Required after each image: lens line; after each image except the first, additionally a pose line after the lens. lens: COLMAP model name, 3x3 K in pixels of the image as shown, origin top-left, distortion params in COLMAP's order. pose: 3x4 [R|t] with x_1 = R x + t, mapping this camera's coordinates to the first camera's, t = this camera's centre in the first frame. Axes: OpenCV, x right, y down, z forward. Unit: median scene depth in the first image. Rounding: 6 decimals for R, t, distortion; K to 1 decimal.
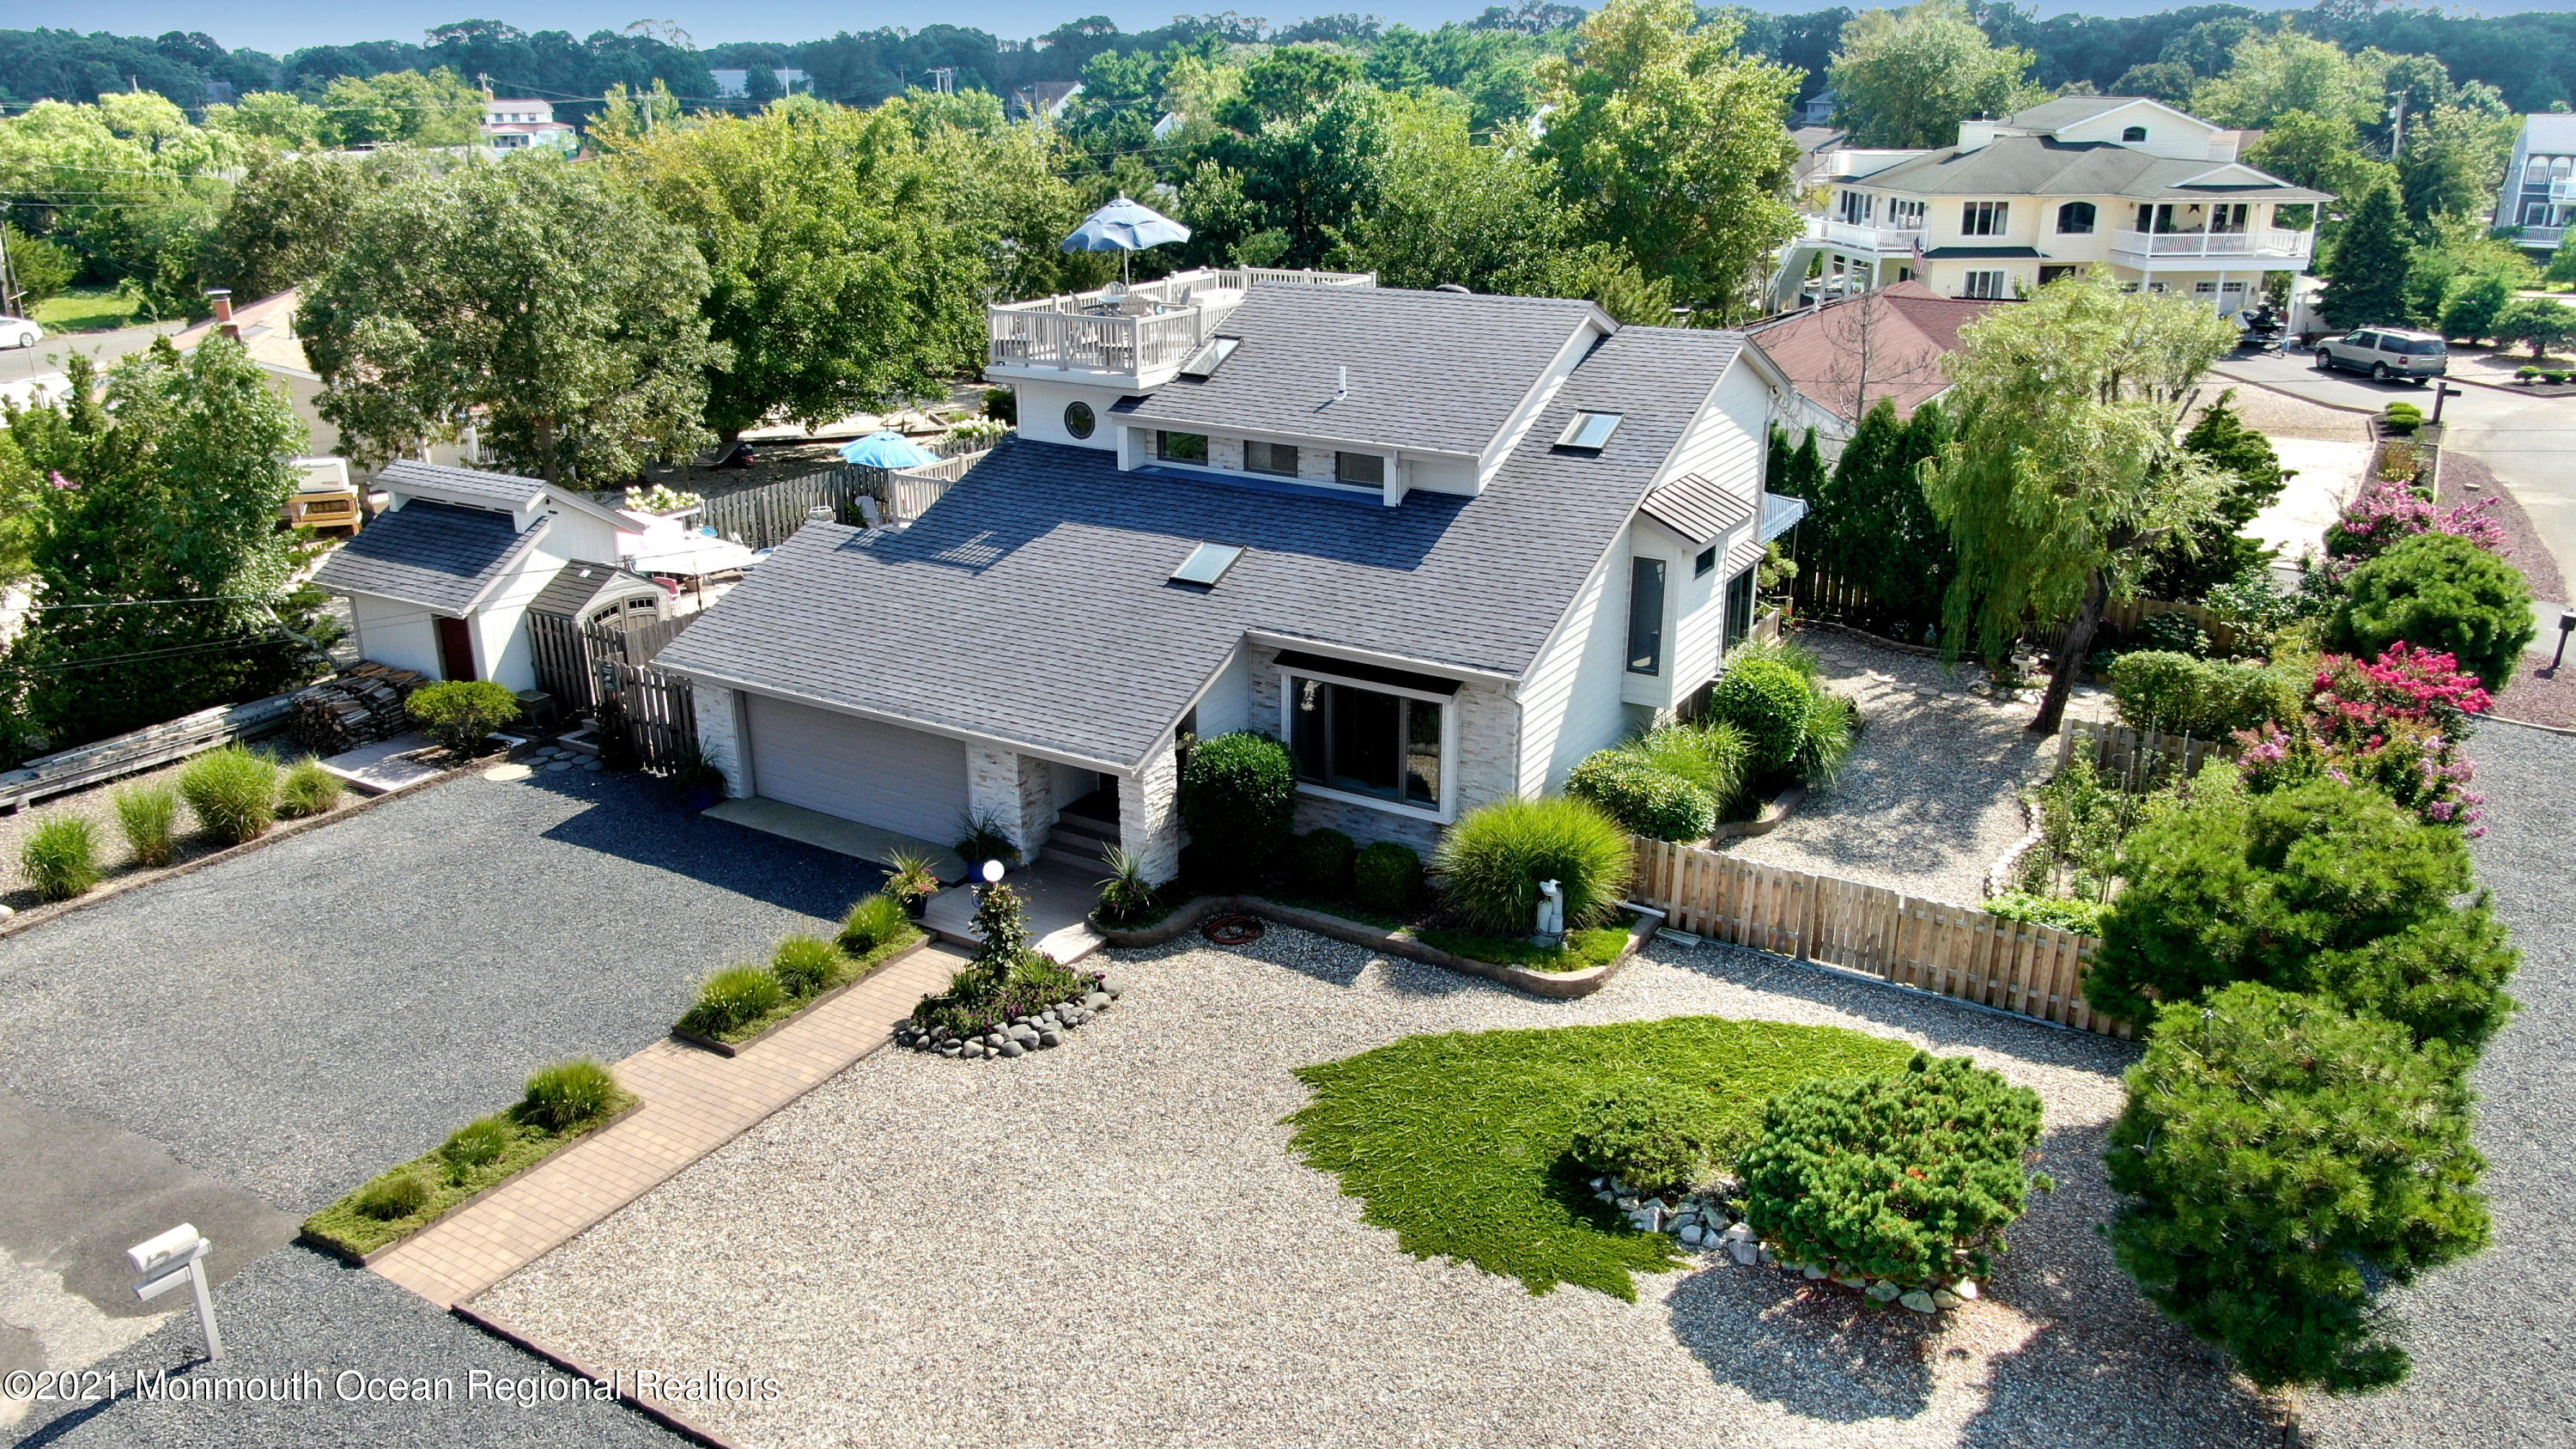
lens RADIAL K [[1868.2, 0, 1280.2], [0, 1868.2, 718.9], [0, 0, 1]] dist [-0.010047, 0.000263]
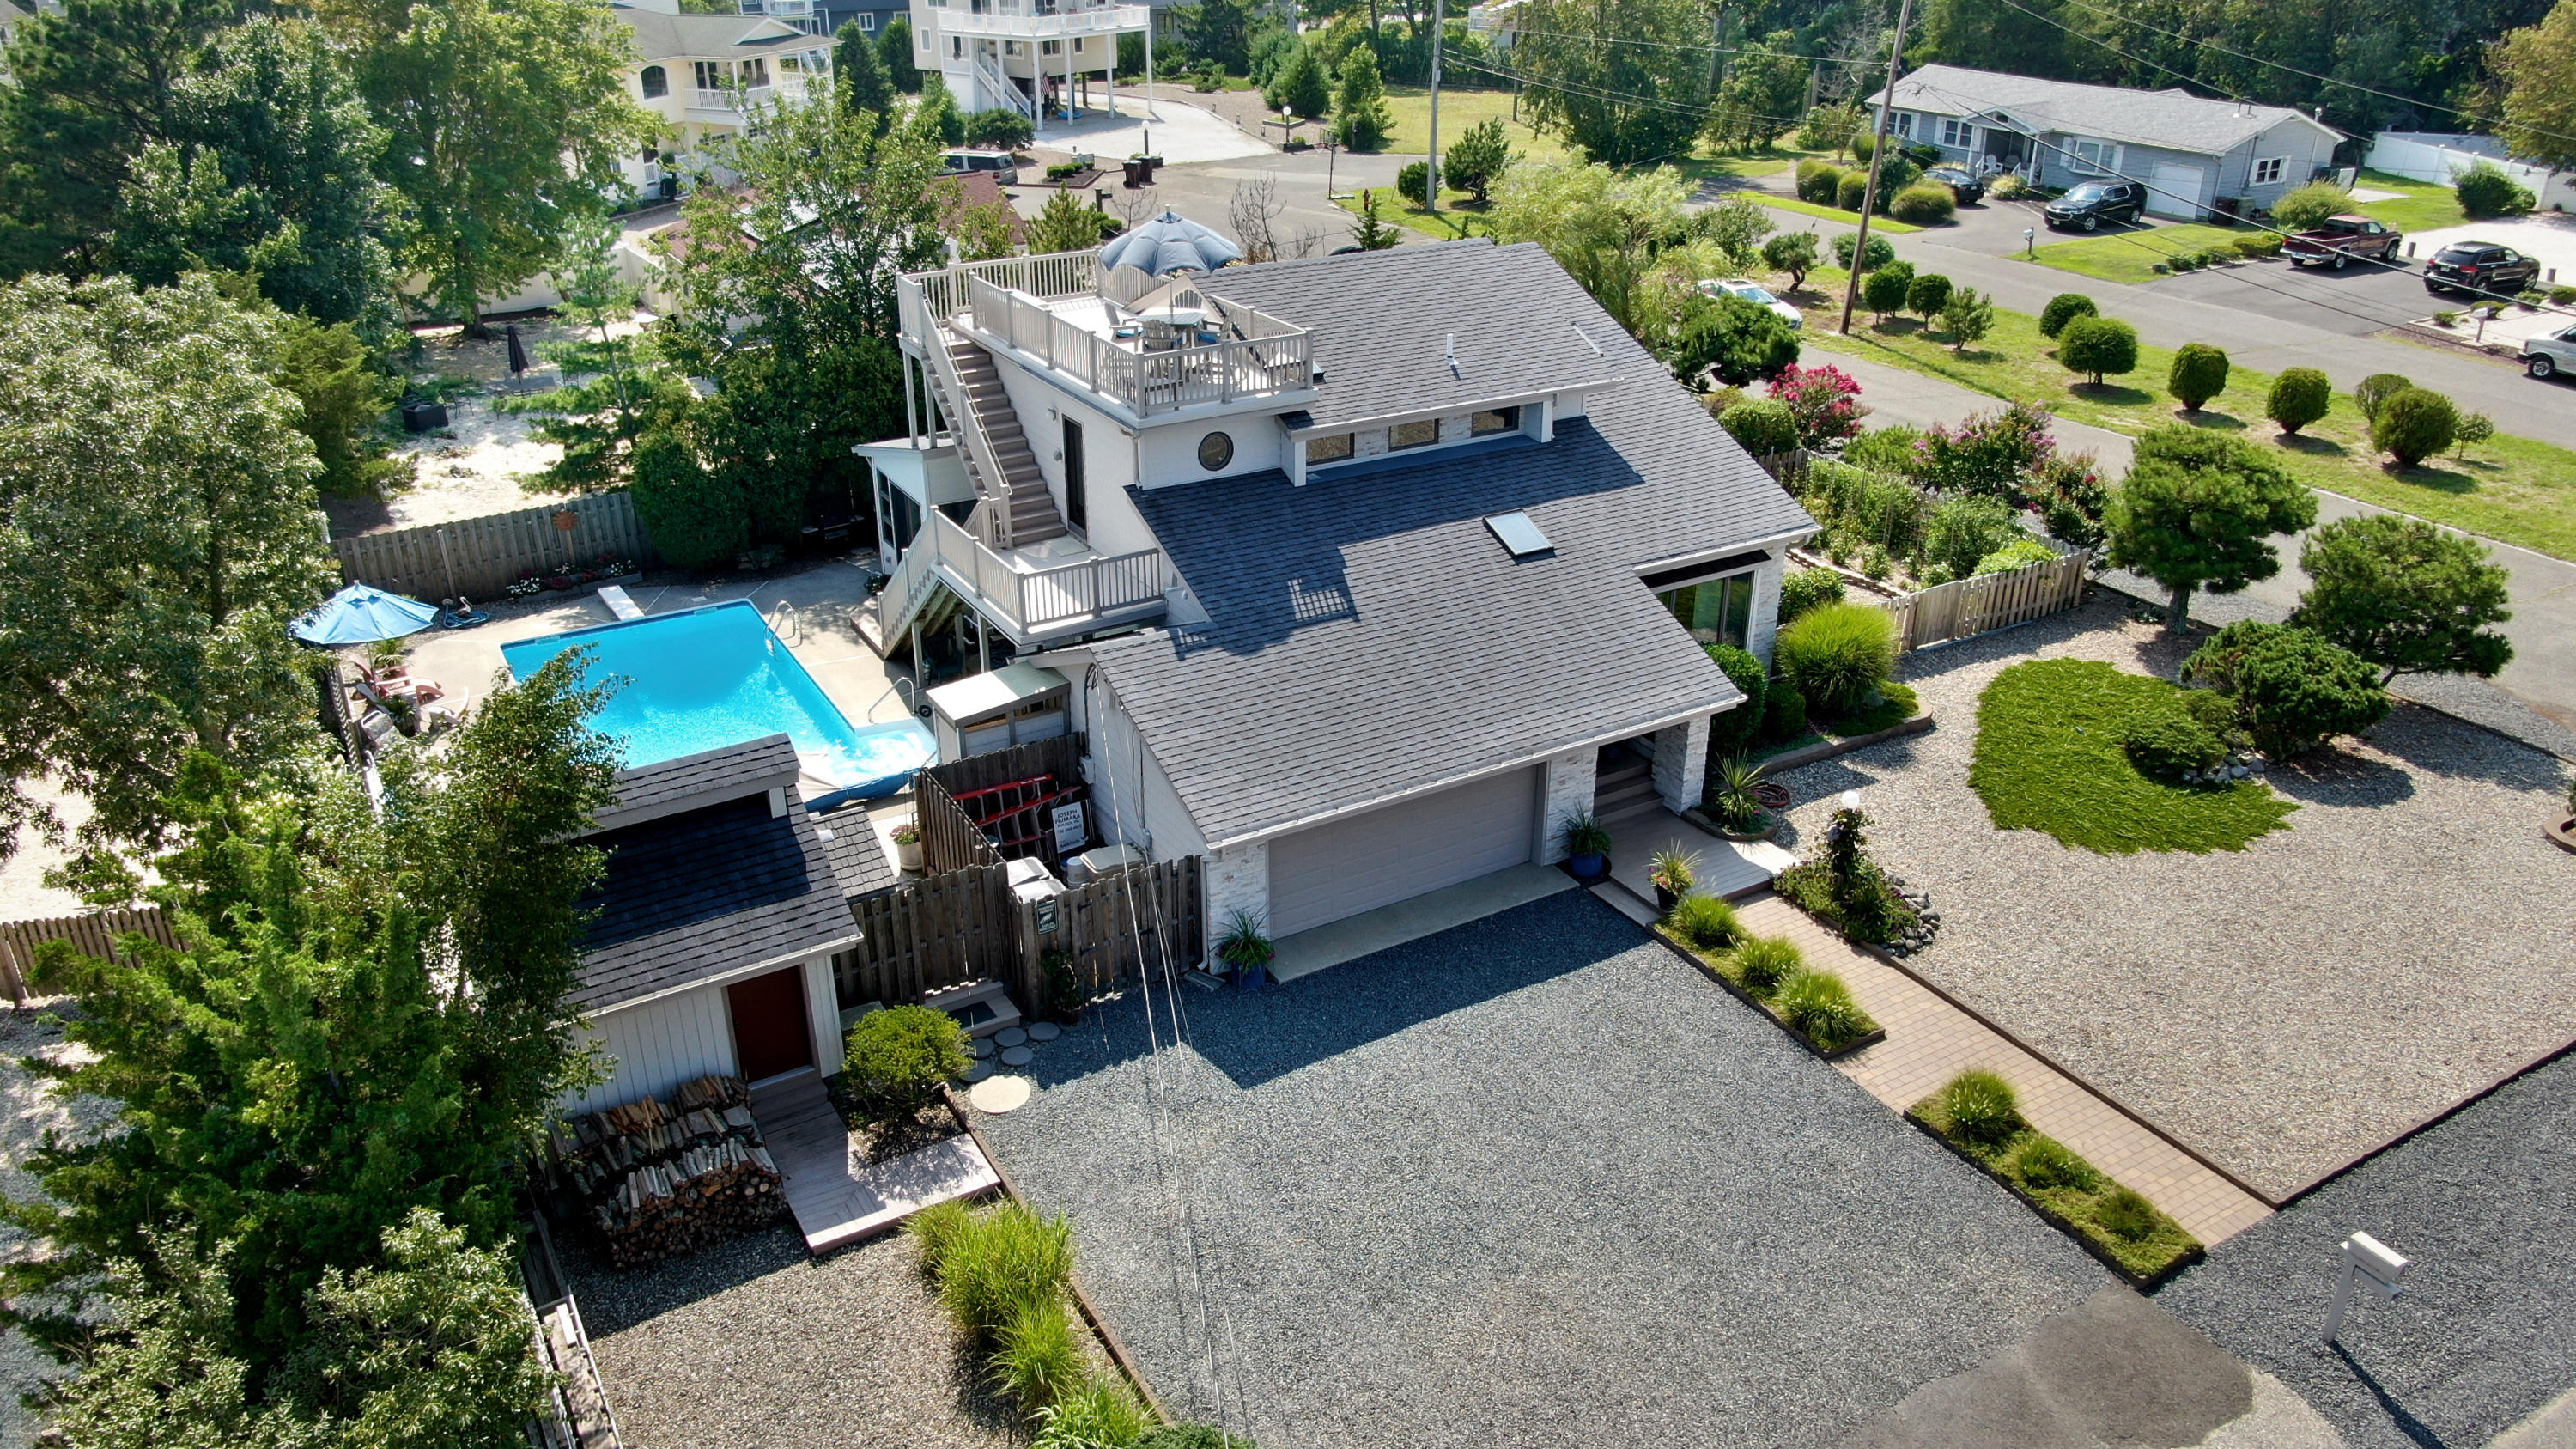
lens RADIAL K [[1868.2, 0, 1280.2], [0, 1868.2, 718.9], [0, 0, 1]] dist [-0.010047, 0.000263]
pose [[0.464014, -0.370567, 0.804594, -1.191296], [0.287094, 0.922180, 0.259155, -0.356983], [-0.838014, 0.110743, 0.534292, 0.635903]]
